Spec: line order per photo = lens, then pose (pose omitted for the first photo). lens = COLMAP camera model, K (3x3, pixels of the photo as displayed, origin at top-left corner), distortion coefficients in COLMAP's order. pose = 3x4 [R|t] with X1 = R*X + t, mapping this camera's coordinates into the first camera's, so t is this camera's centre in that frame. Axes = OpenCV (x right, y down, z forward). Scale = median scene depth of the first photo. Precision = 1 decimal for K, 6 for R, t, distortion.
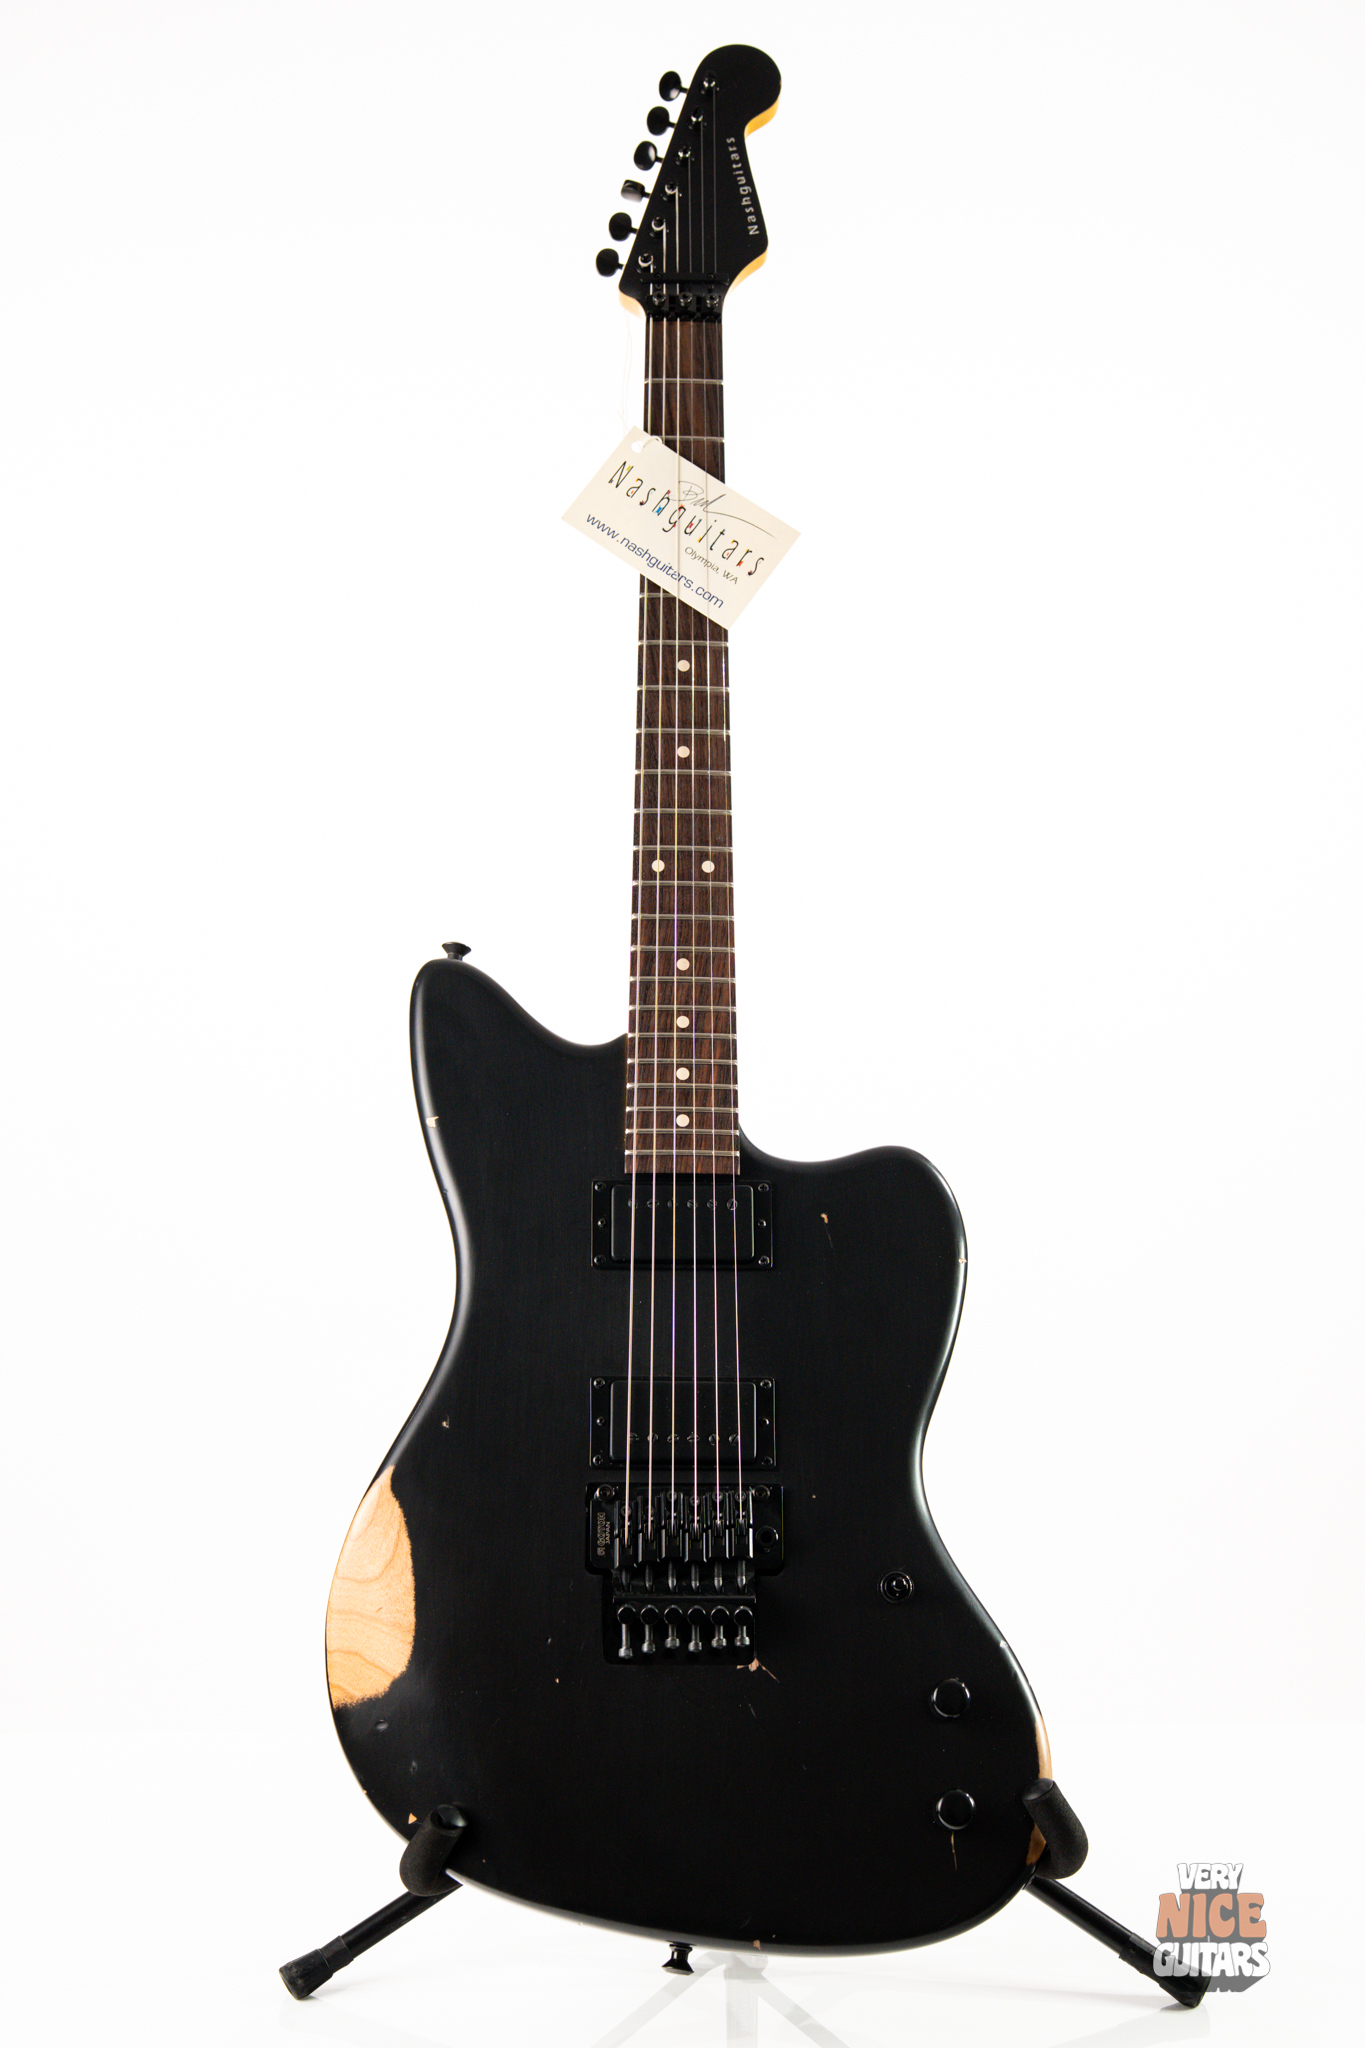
lens RADIAL K [[2906.5, 0, 688.7], [0, 2906.5, 1024.7], [0, 0, 1]] dist [0.061573, 0.000000]
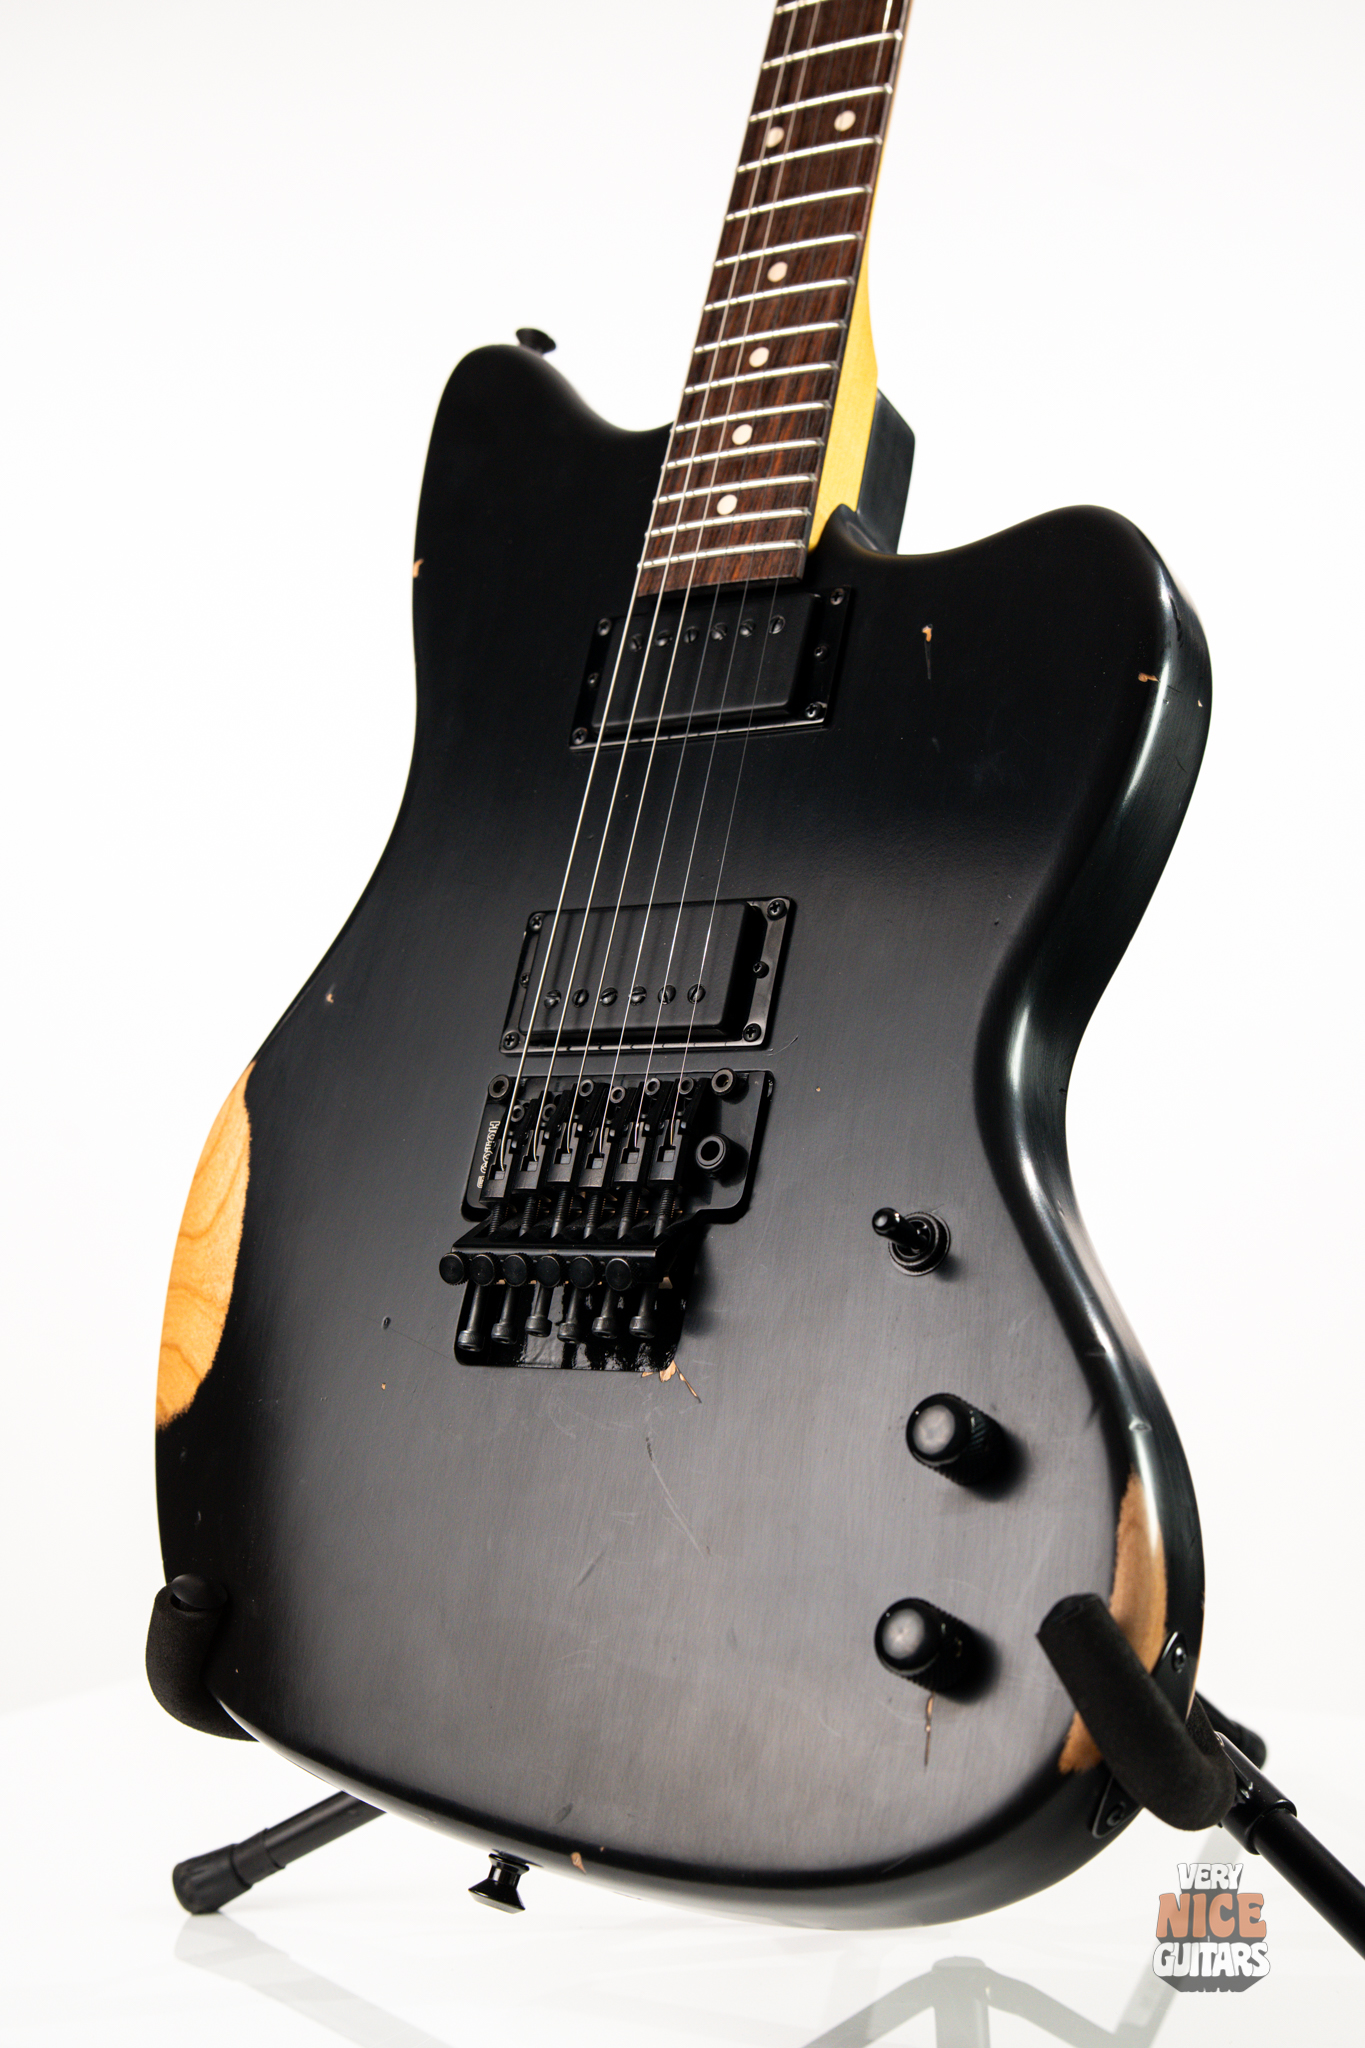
lens RADIAL K [[2906.5, 0, 677.1], [0, 2906.5, 1024.1], [0, 0, 1]] dist [0.061573, 0.000000]
pose [[0.817271, -0.045458, -0.574458, 0.341534], [-0.008385, 0.995840, -0.090732, 0.201332], [0.576193, 0.078970, 0.813490, 0.538440]]
